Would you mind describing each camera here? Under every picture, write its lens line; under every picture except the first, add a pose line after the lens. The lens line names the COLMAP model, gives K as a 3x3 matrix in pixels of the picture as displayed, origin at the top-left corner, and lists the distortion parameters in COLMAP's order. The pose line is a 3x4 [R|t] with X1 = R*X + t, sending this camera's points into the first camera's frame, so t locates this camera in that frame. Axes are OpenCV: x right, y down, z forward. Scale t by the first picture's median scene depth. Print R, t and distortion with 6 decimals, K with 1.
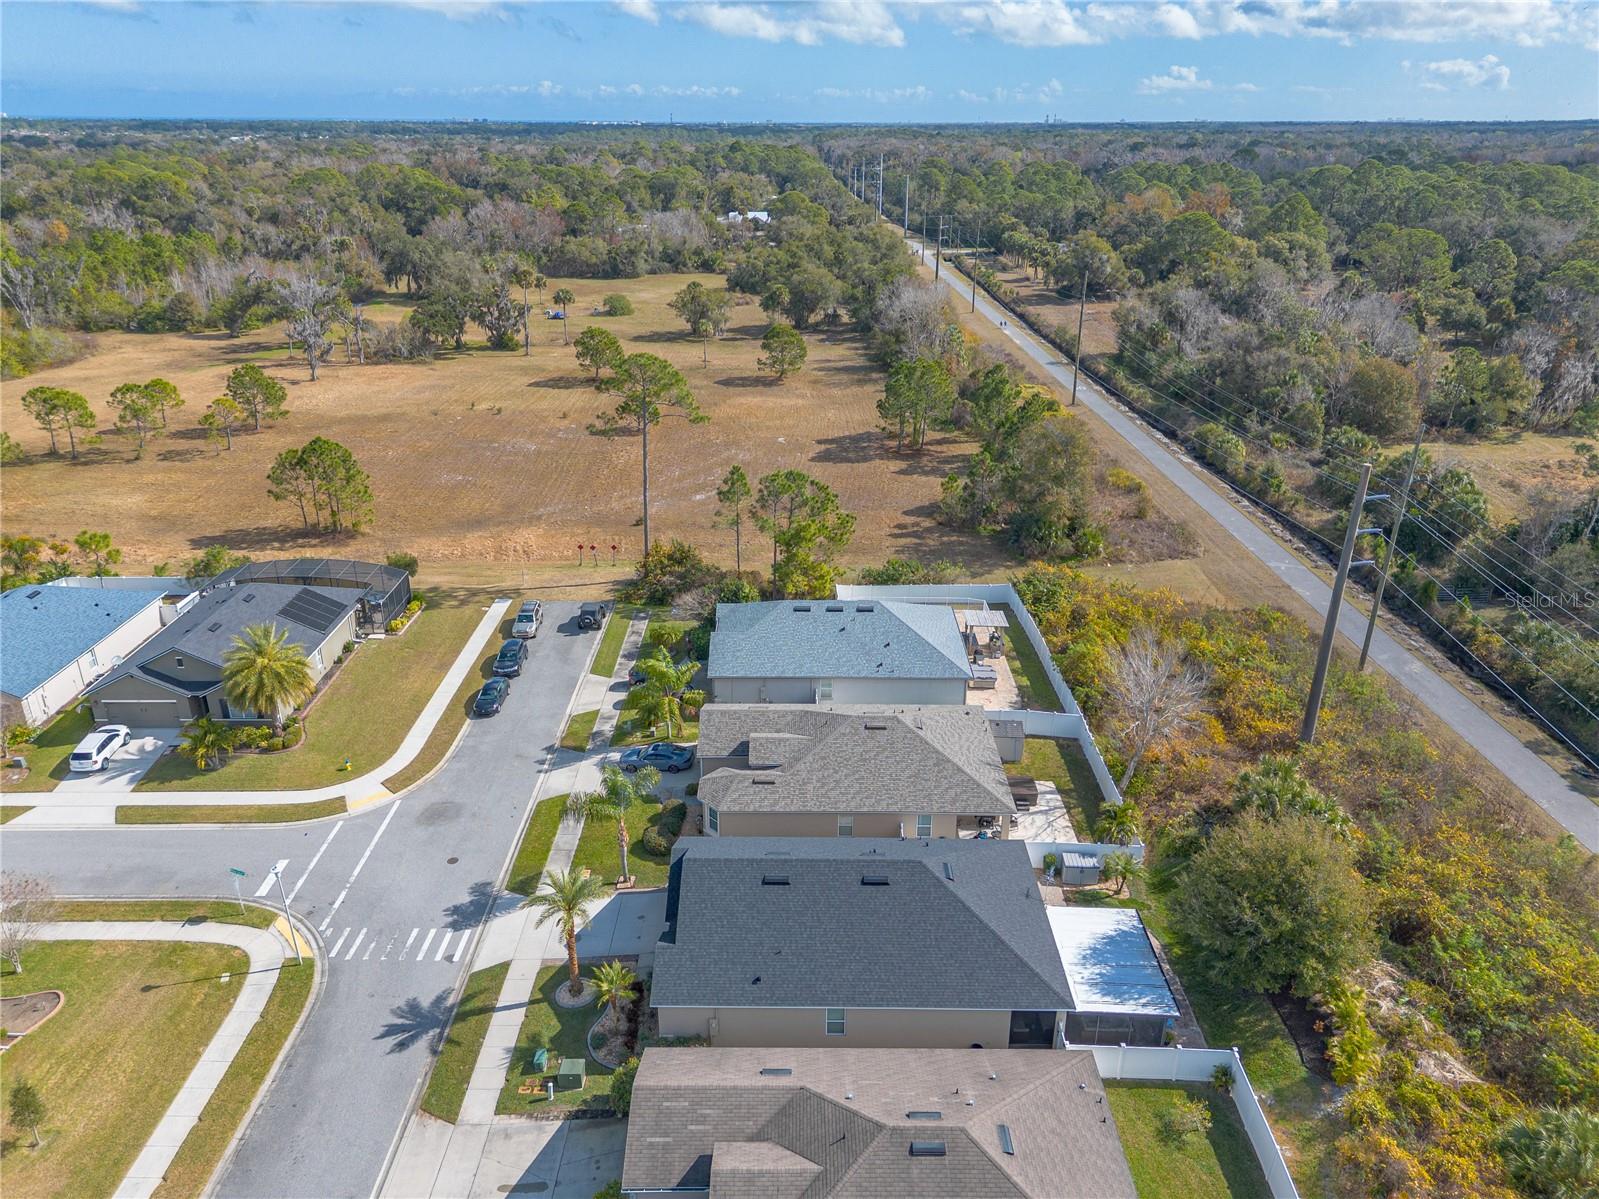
lens RADIAL K [[1119.1, 0, 797.4], [0, 1119.1, 609.3], [0, 0, 1]] dist [0.081187, -0.088550]
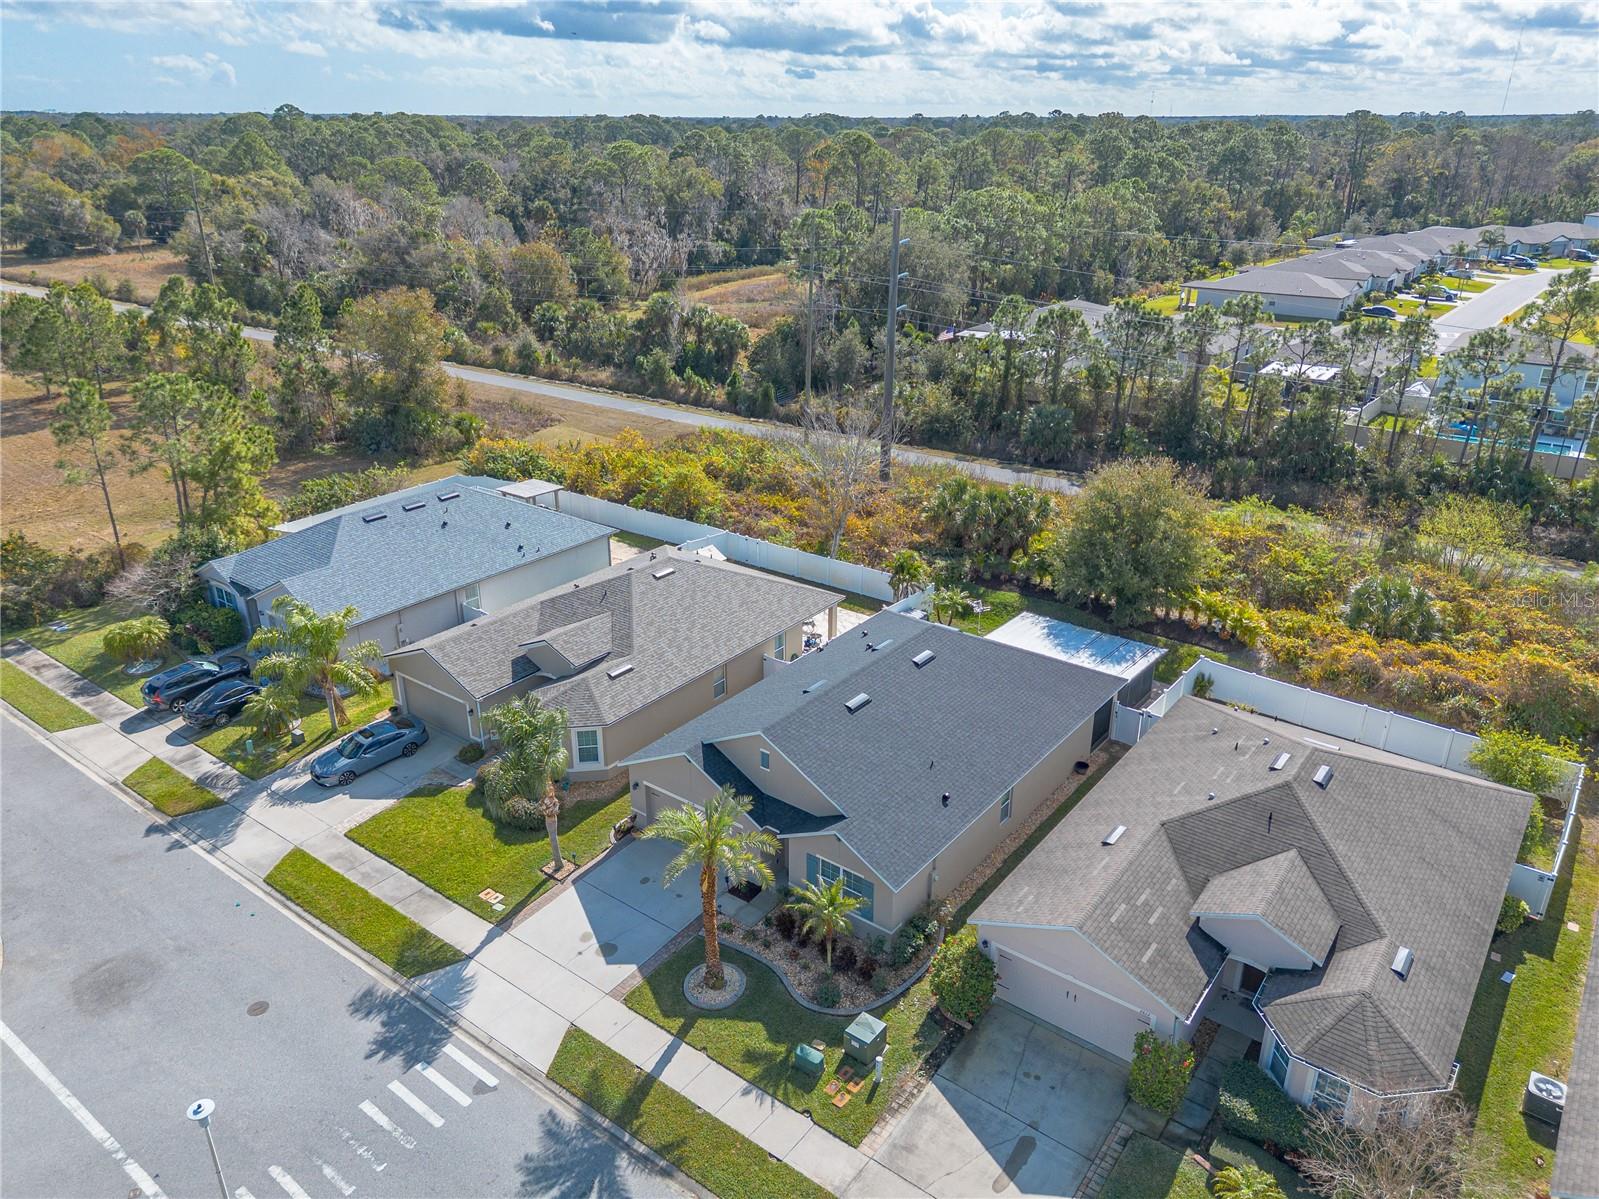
lens RADIAL K [[1119.1, 0, 797.4], [0, 1119.1, 609.3], [0, 0, 1]] dist [0.081187, -0.088550]
pose [[0.601016, -0.316521, 0.733889, -0.419875], [0.314431, 0.937833, 0.146978, 0.036126], [-0.734787, 0.142421, 0.663177, 0.355958]]
